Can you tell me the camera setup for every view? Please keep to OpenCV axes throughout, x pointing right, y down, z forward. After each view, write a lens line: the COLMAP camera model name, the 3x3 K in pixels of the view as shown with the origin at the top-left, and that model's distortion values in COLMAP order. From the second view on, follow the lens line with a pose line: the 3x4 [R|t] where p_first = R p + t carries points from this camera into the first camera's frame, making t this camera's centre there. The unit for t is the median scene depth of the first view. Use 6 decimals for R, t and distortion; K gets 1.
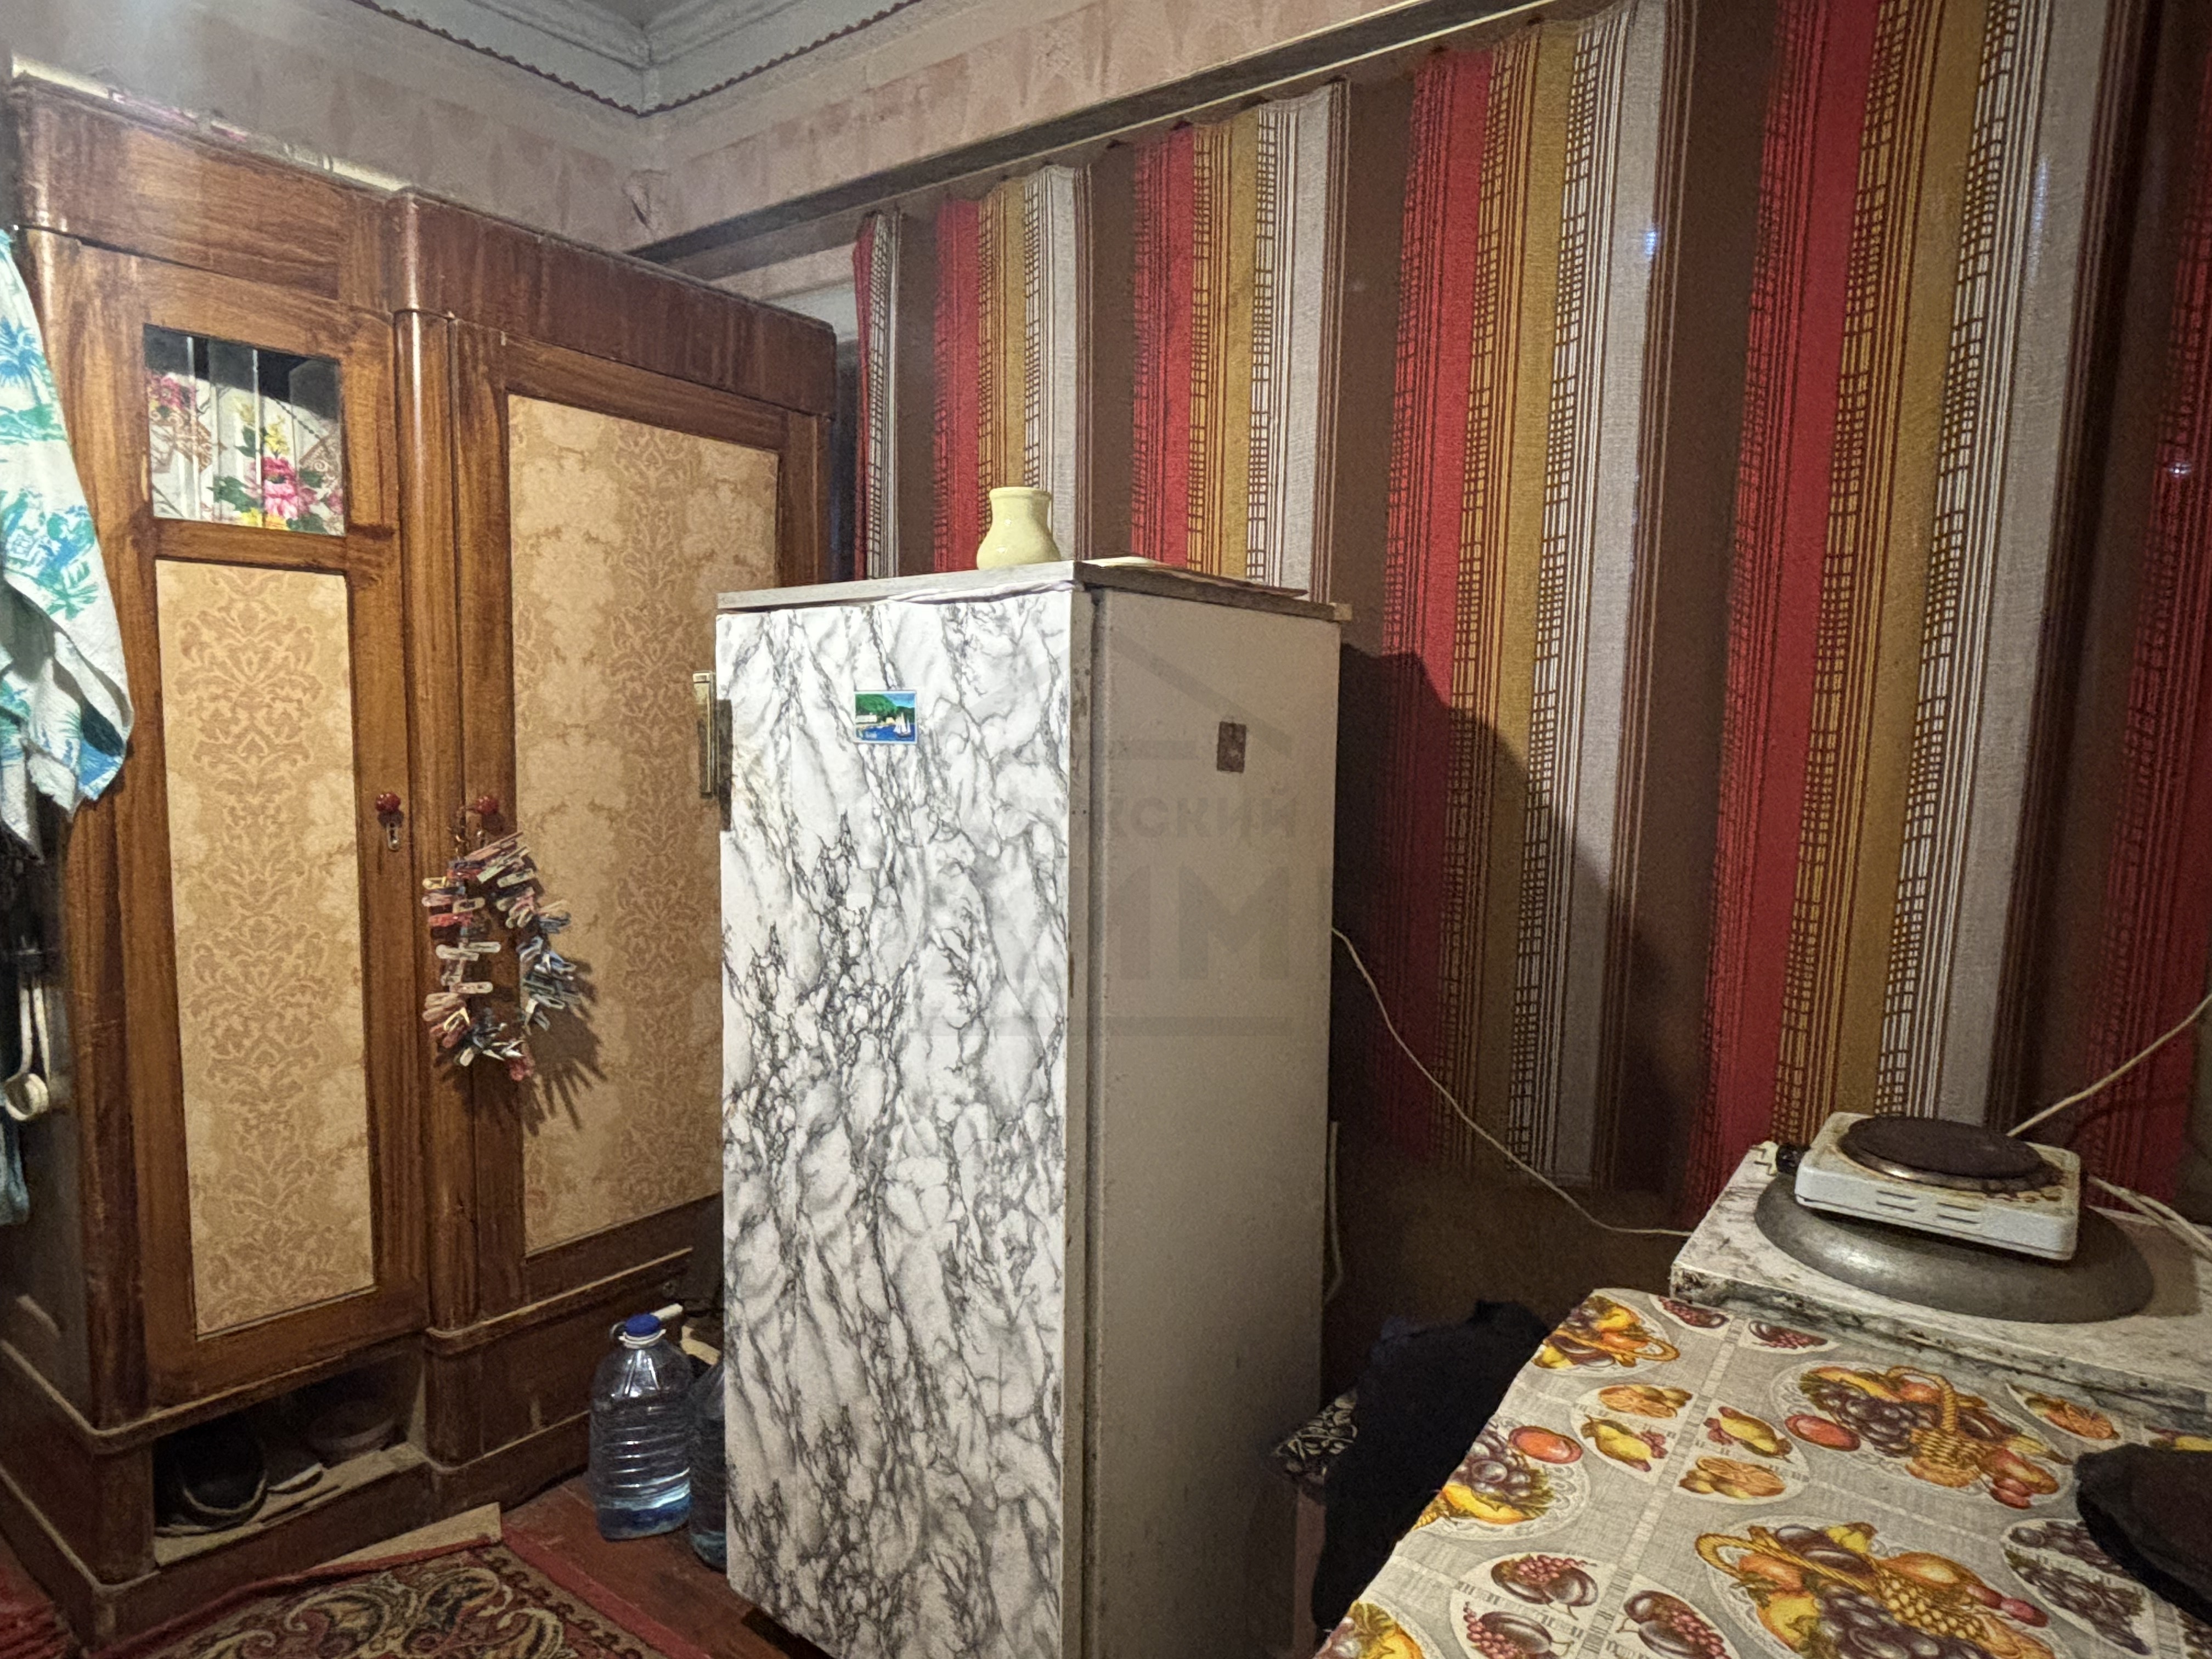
lens RADIAL K [[1302.0, 0, 1095.5], [0, 1302.0, 843.0], [0, 0, 1]] dist [0.026096, -0.014708]
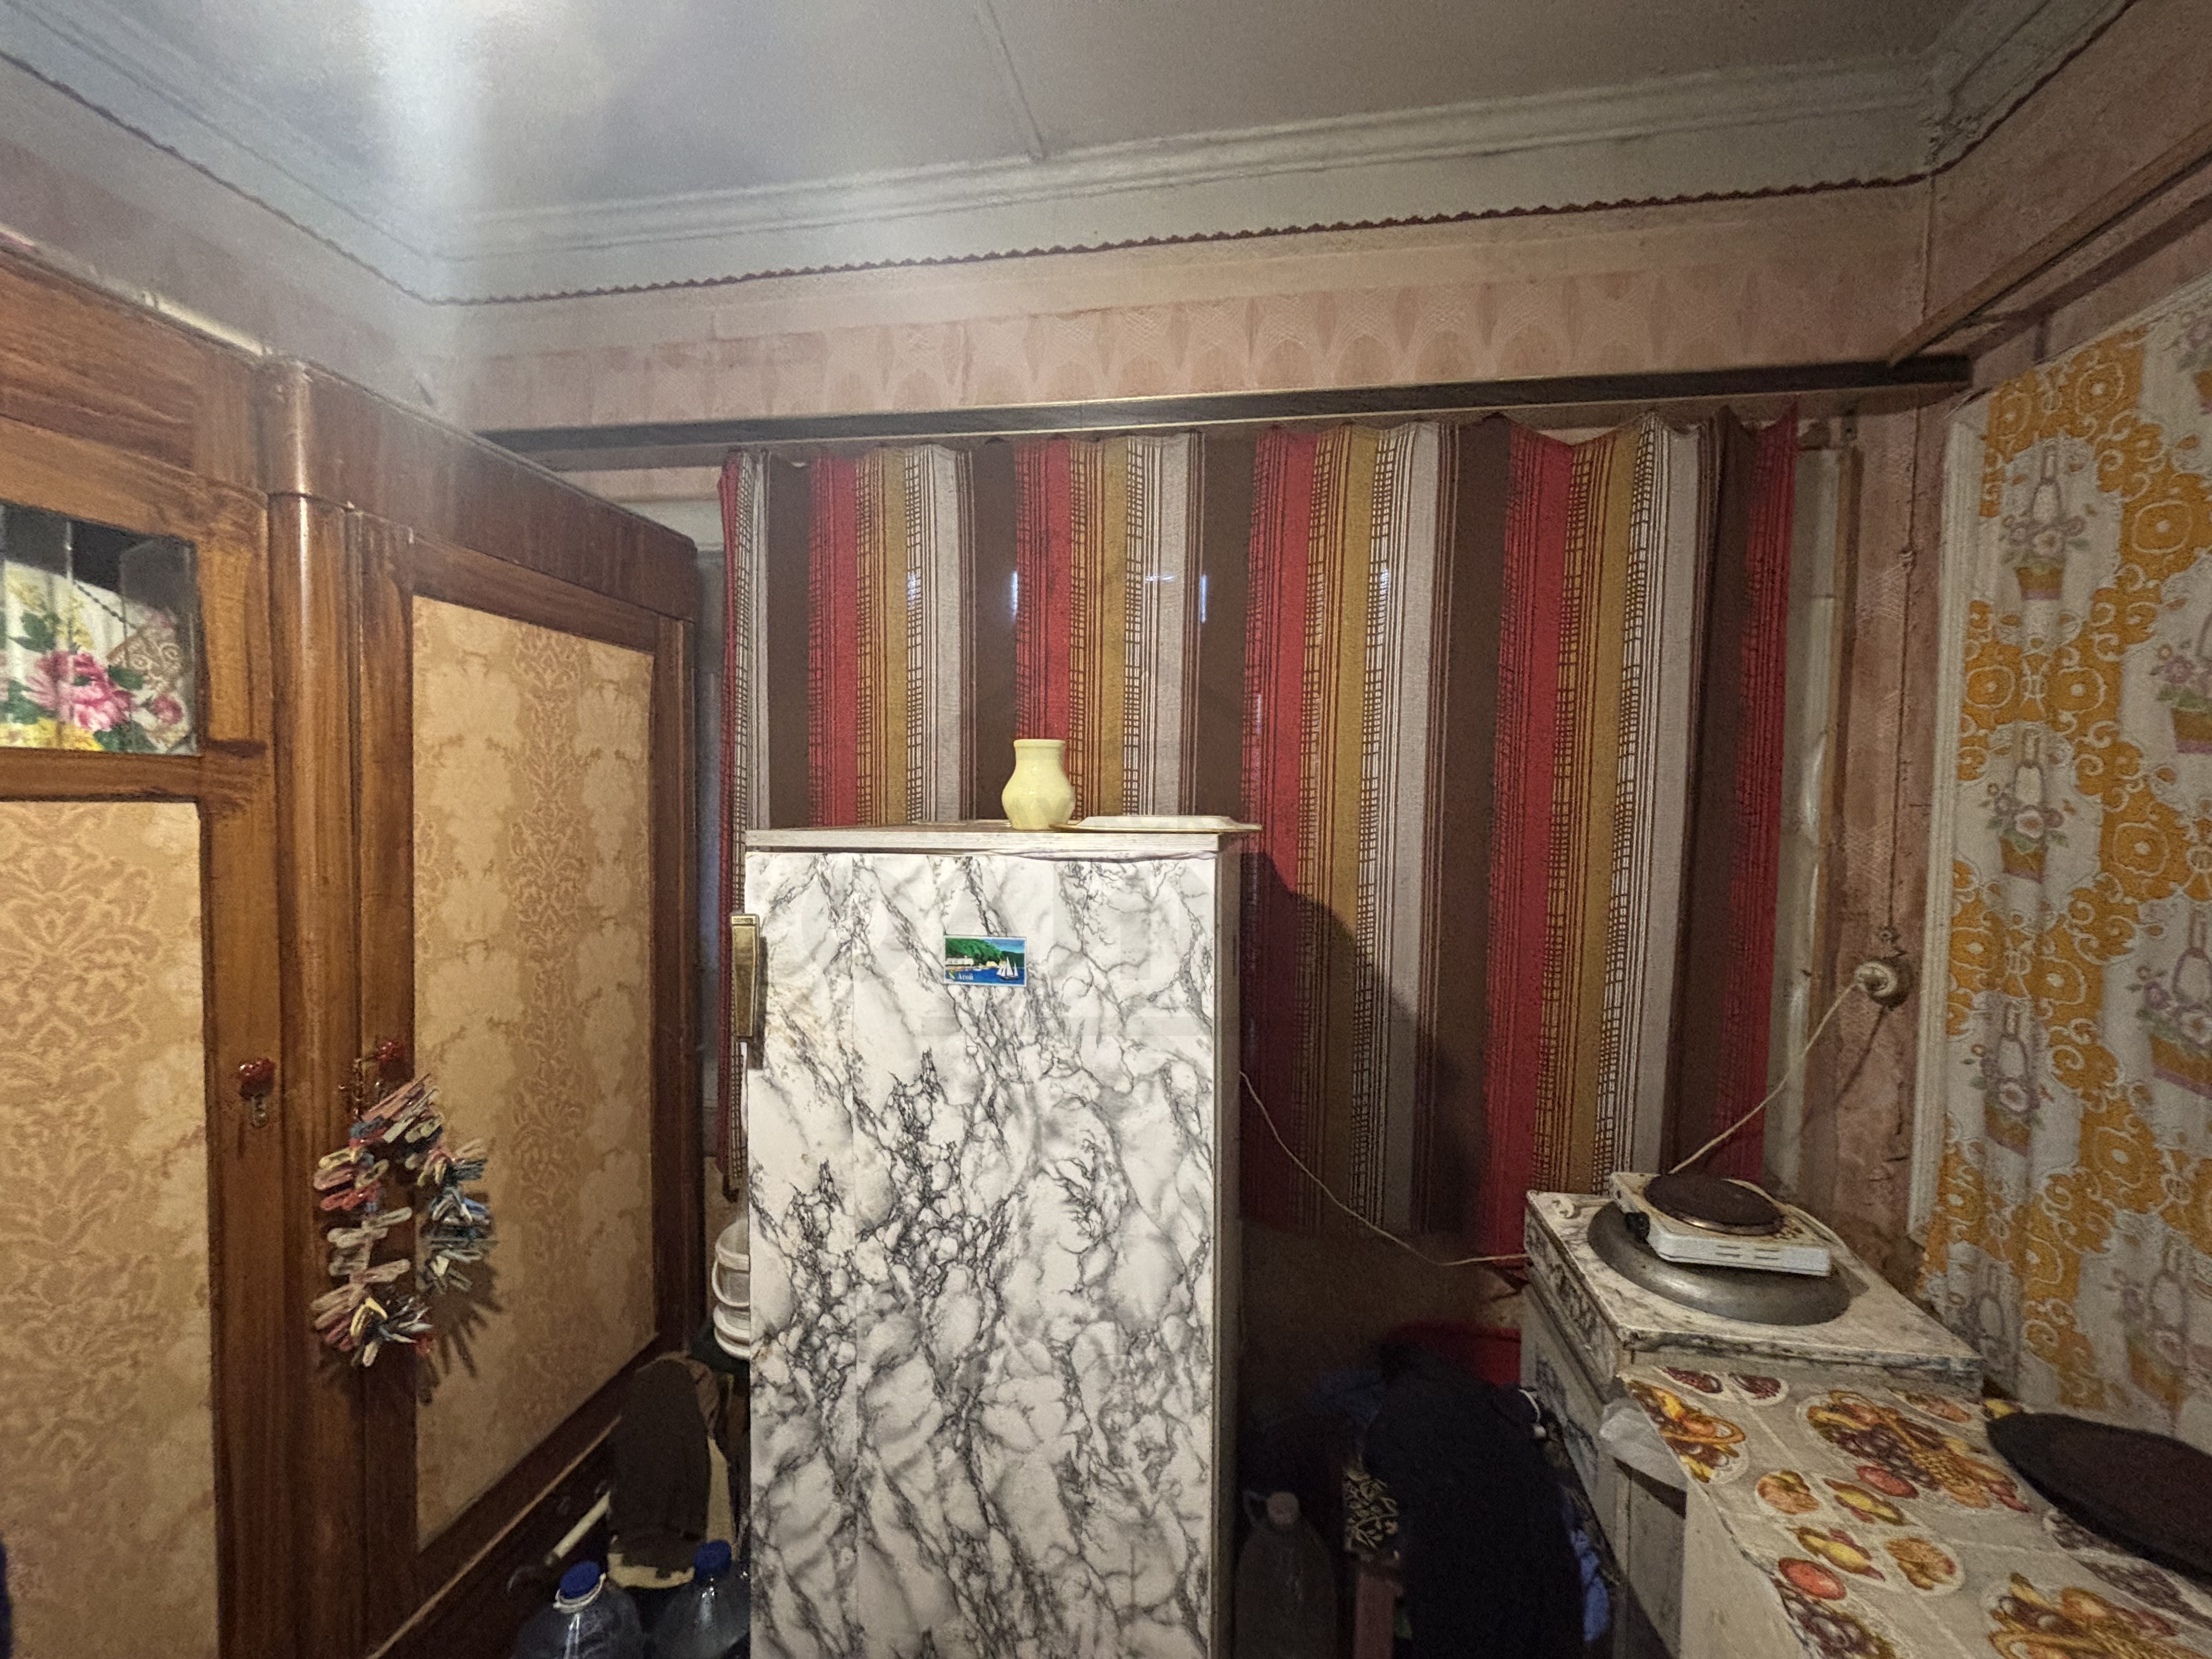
lens RADIAL K [[896.0, 0, 1109.5], [0, 896.0, 839.3], [0, 0, 1]] dist [-0.000828, 0.001291]
pose [[0.886956, -0.025291, 0.461161, -0.352398], [0.048954, 0.998023, -0.039420, -0.141334], [-0.459252, 0.057540, 0.886441, 0.268487]]
